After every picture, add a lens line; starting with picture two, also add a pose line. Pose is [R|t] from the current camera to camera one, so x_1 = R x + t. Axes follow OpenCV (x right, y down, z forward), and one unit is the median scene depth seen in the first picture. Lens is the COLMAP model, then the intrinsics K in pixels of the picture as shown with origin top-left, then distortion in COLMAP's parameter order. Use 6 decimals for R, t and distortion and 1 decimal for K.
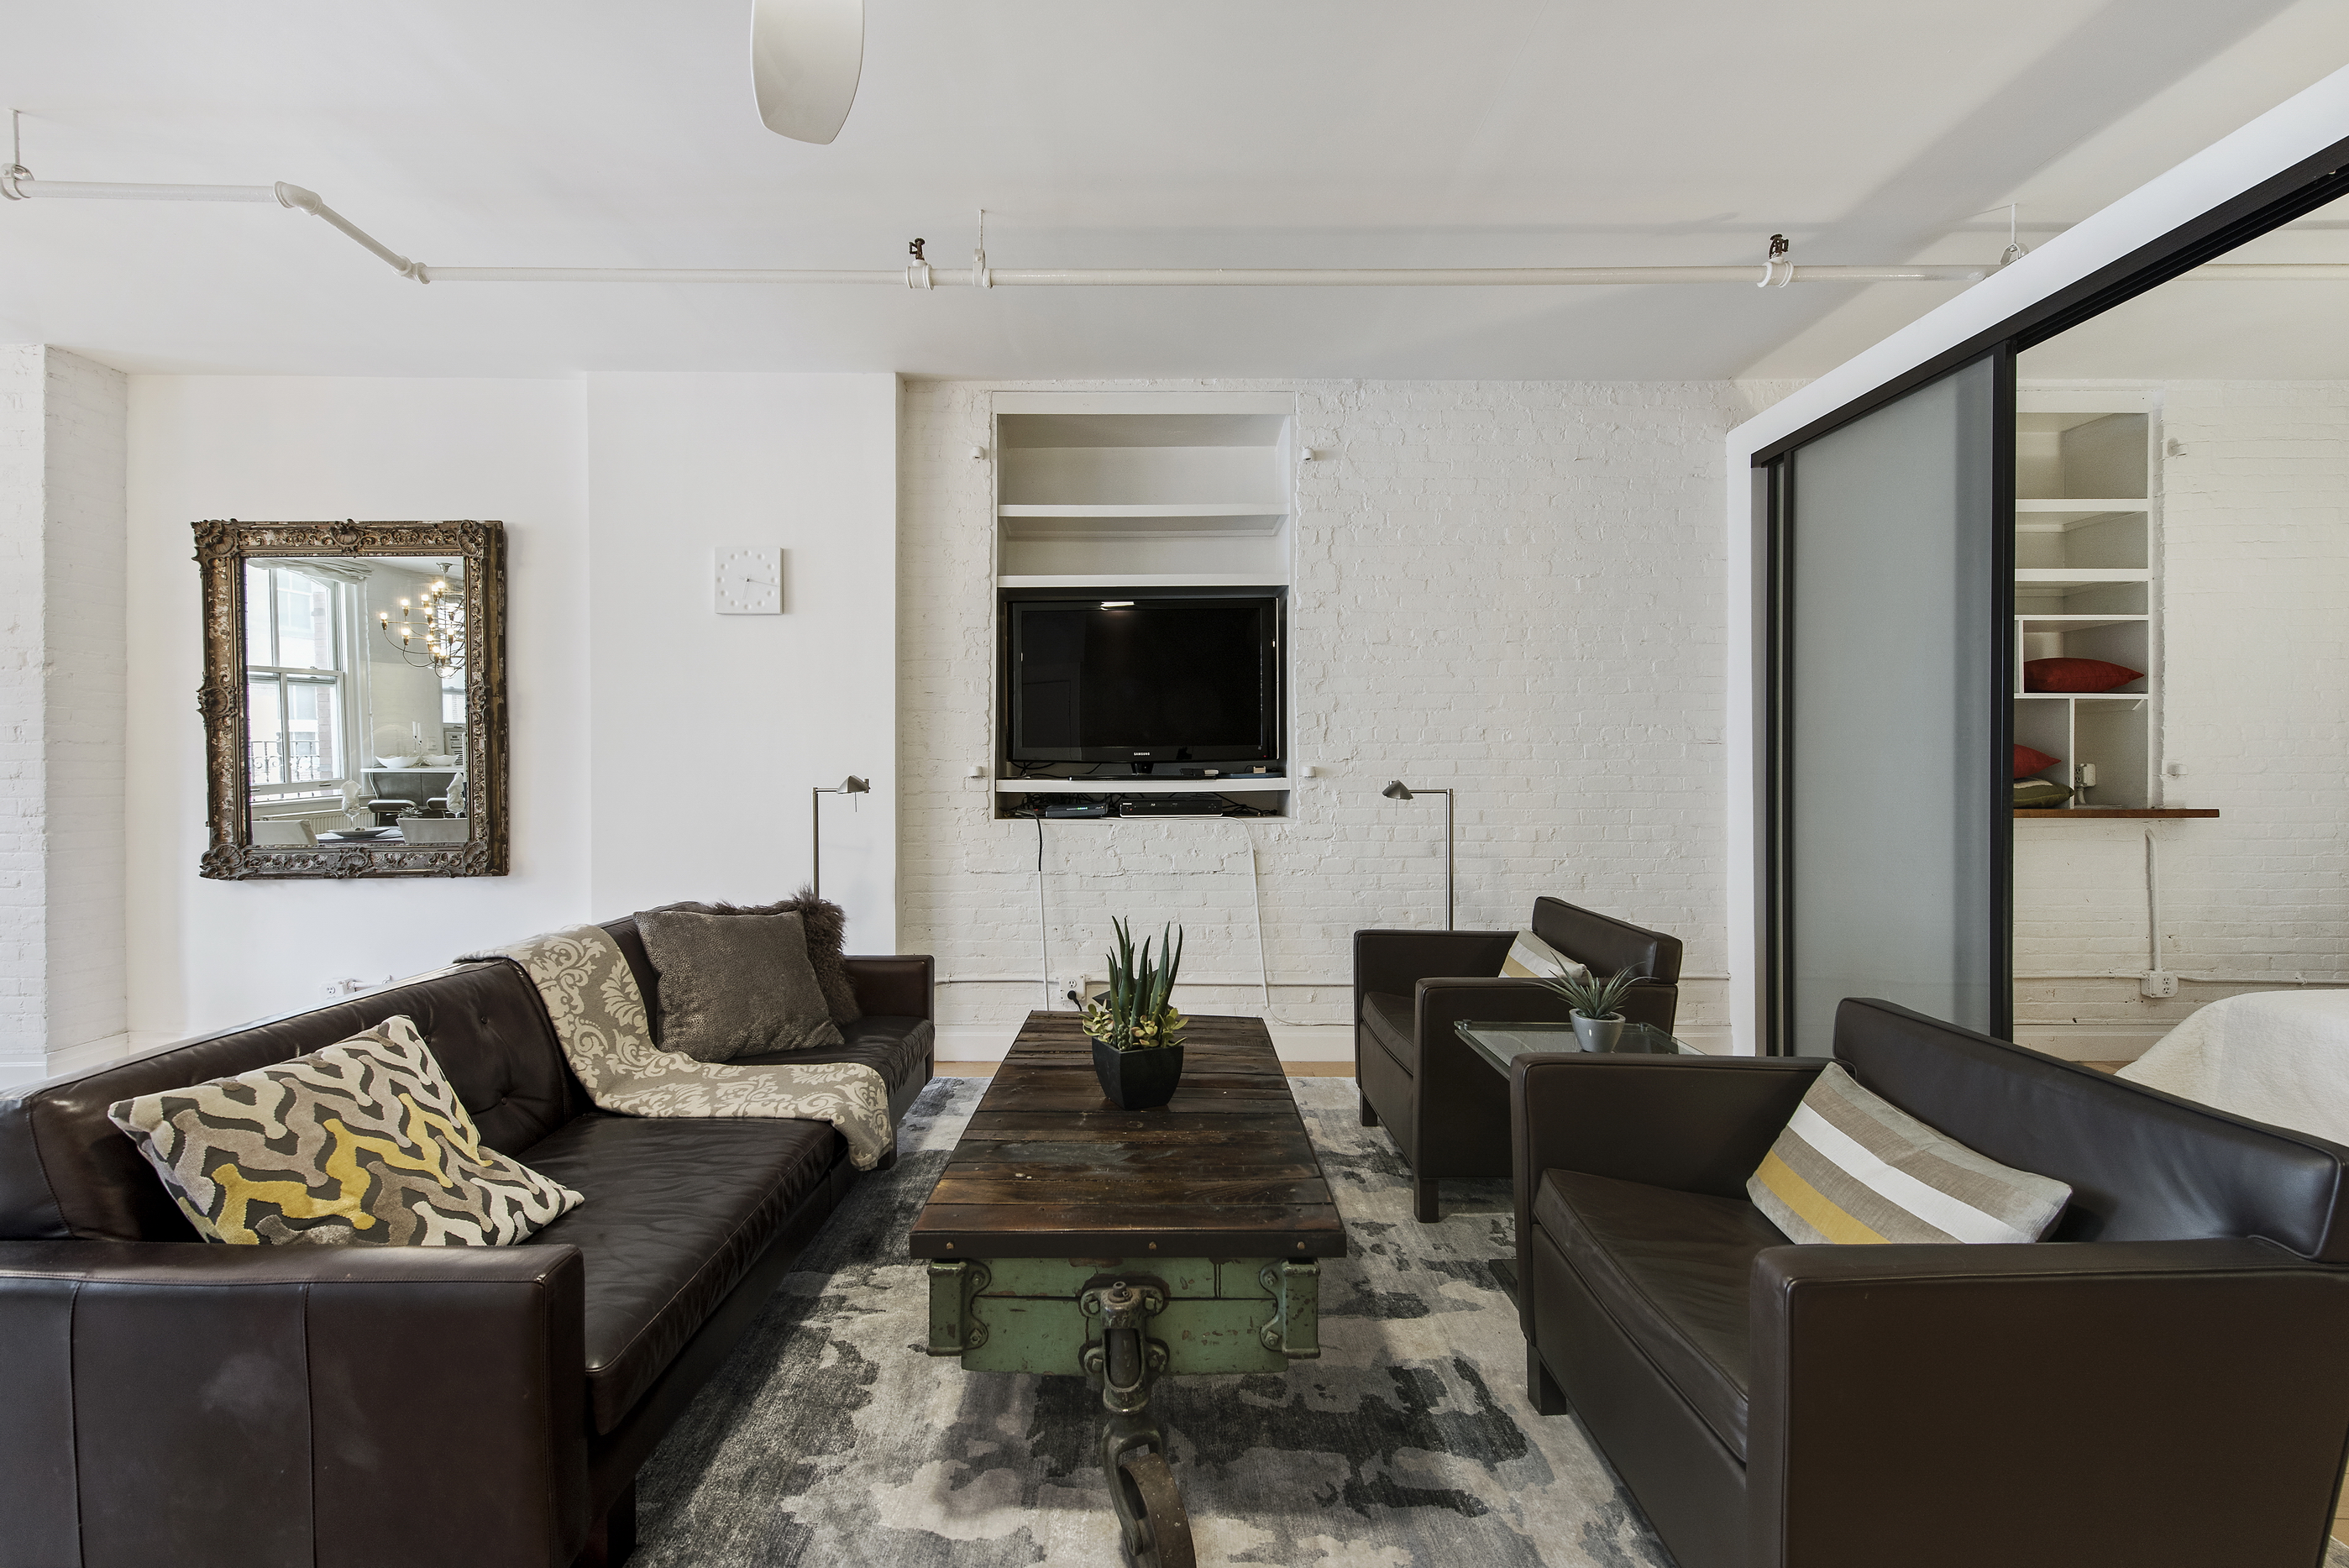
lens RADIAL K [[950.7, 0, 1174.1], [0, 950.7, 772.8], [0, 0, 1]] dist [-0.000896, -0.000069]
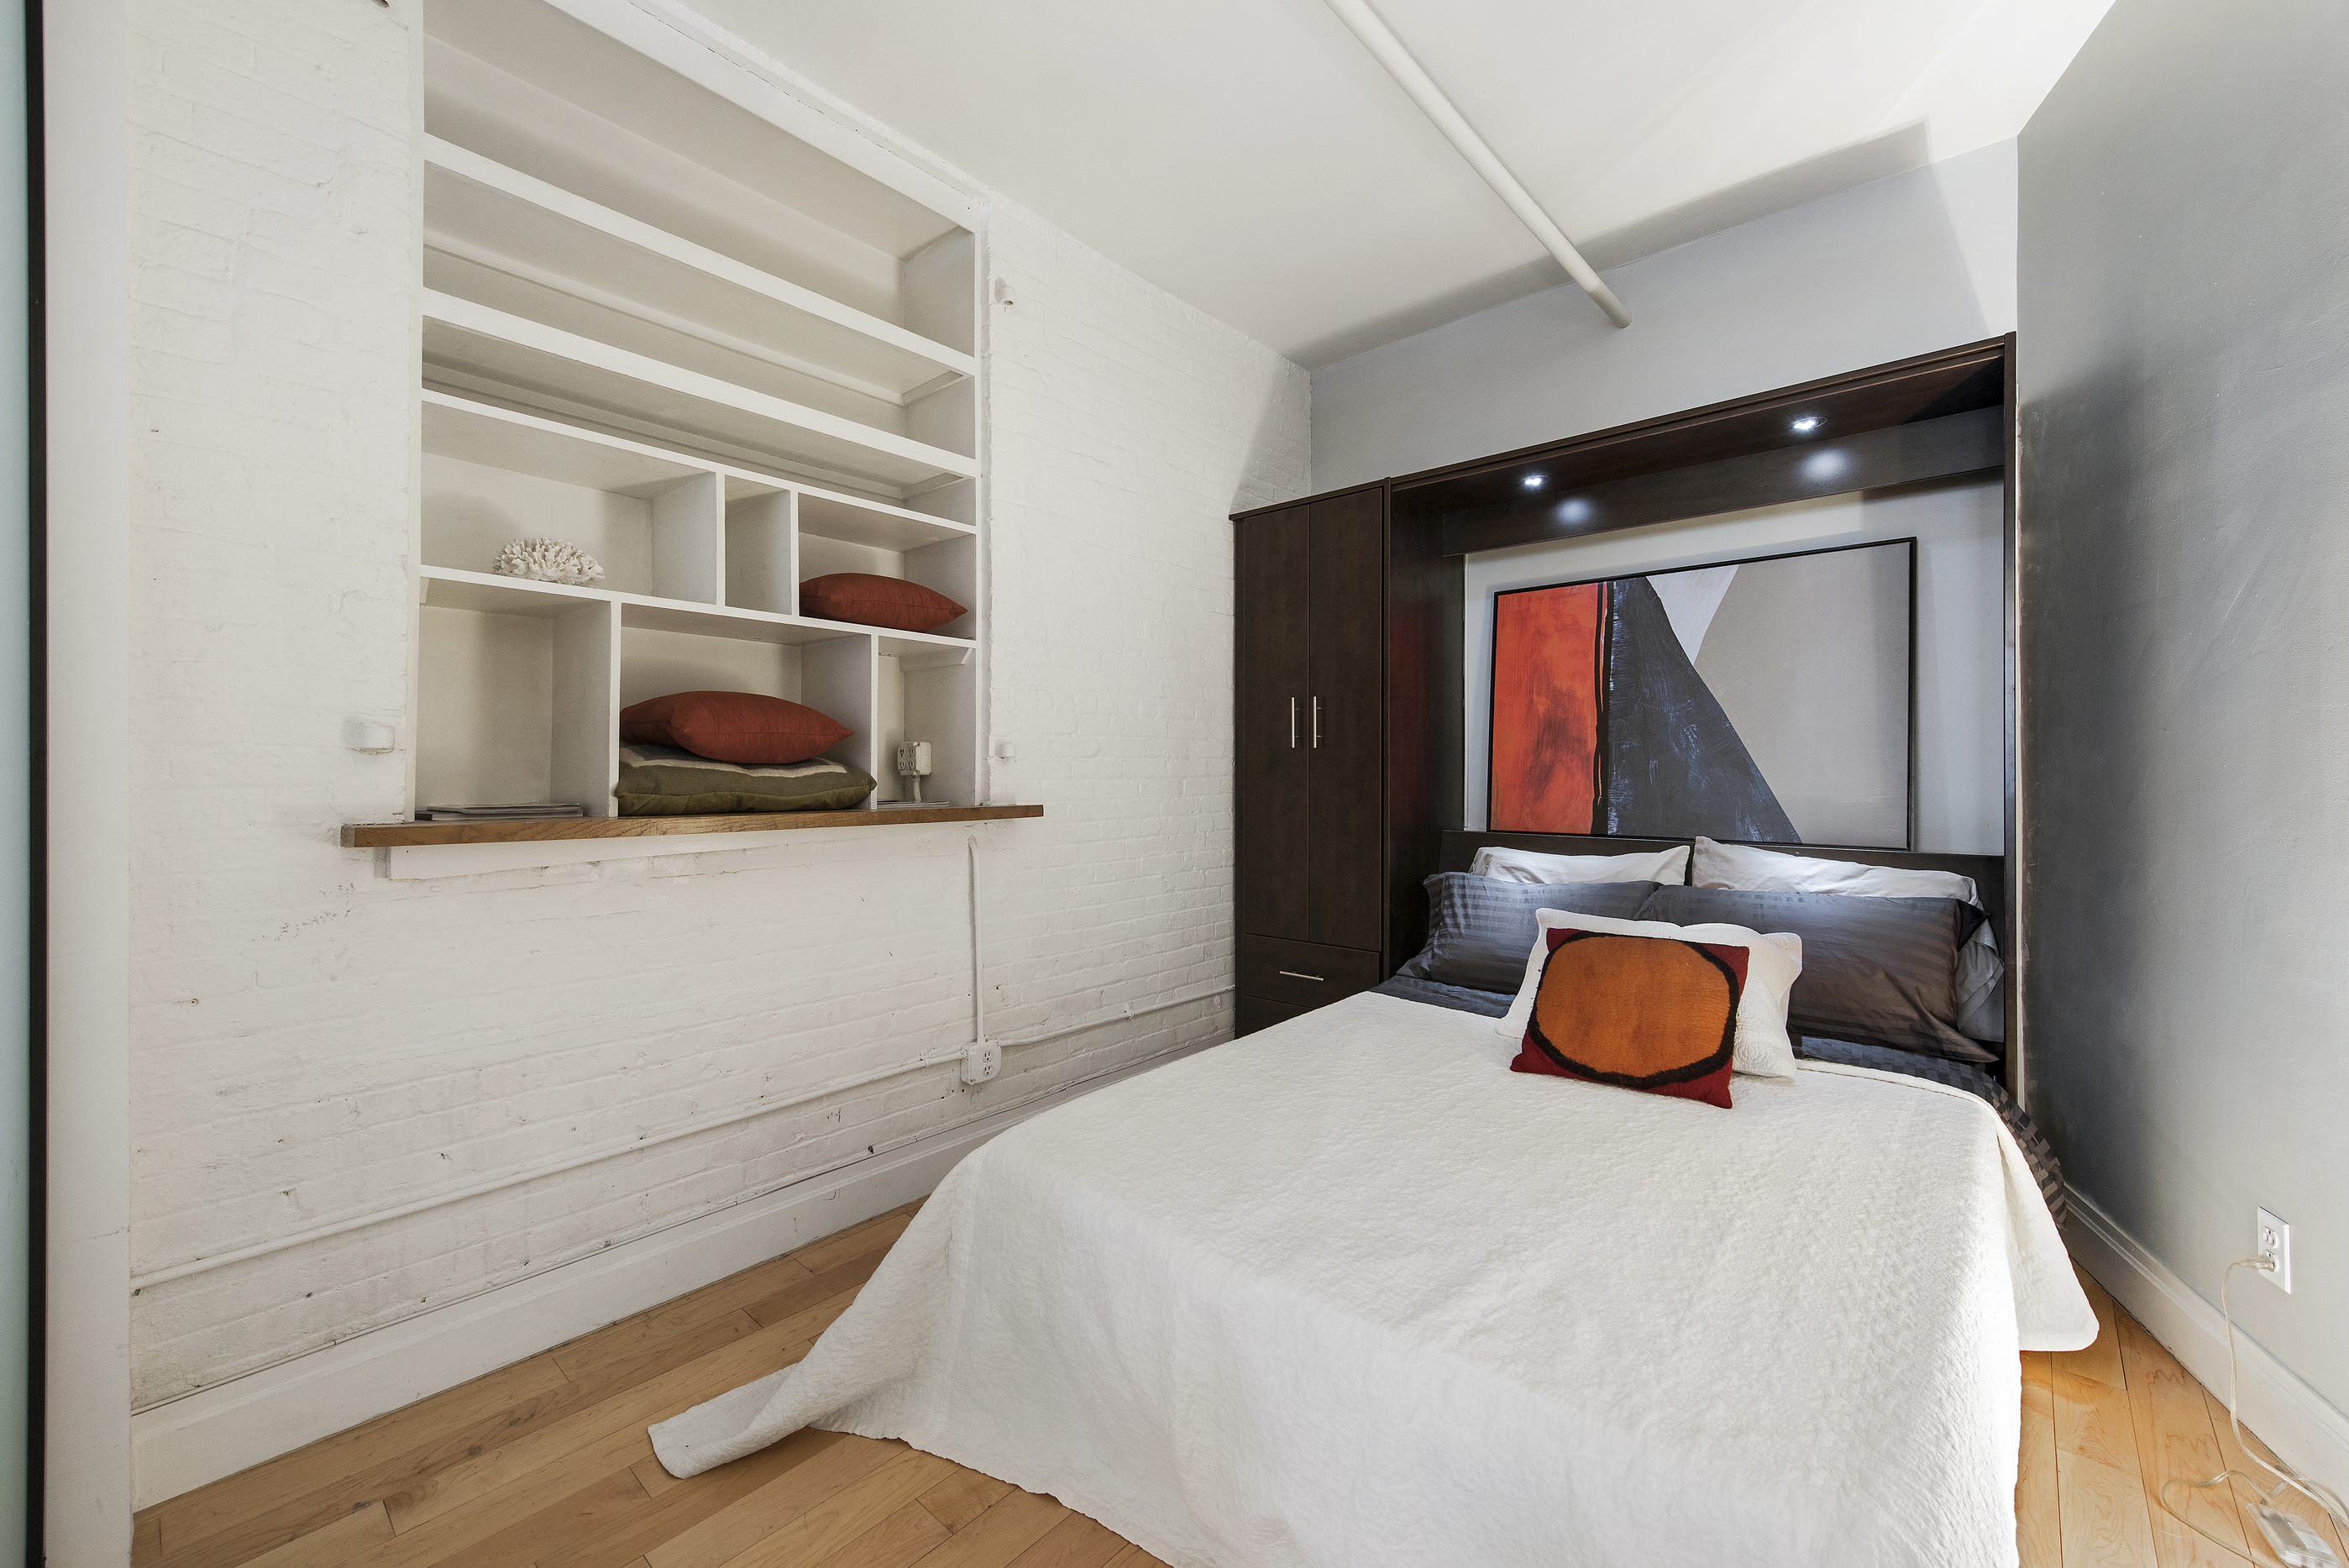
lens RADIAL K [[950.7, 0, 1174.5], [0, 950.7, 774.2], [0, 0, 1]] dist [-0.000896, -0.000069]
pose [[0.669187, -0.002998, 0.743088, 0.612005], [-0.001784, 0.999982, 0.005641, 0.010118], [-0.743092, -0.005101, 0.669170, 0.430445]]
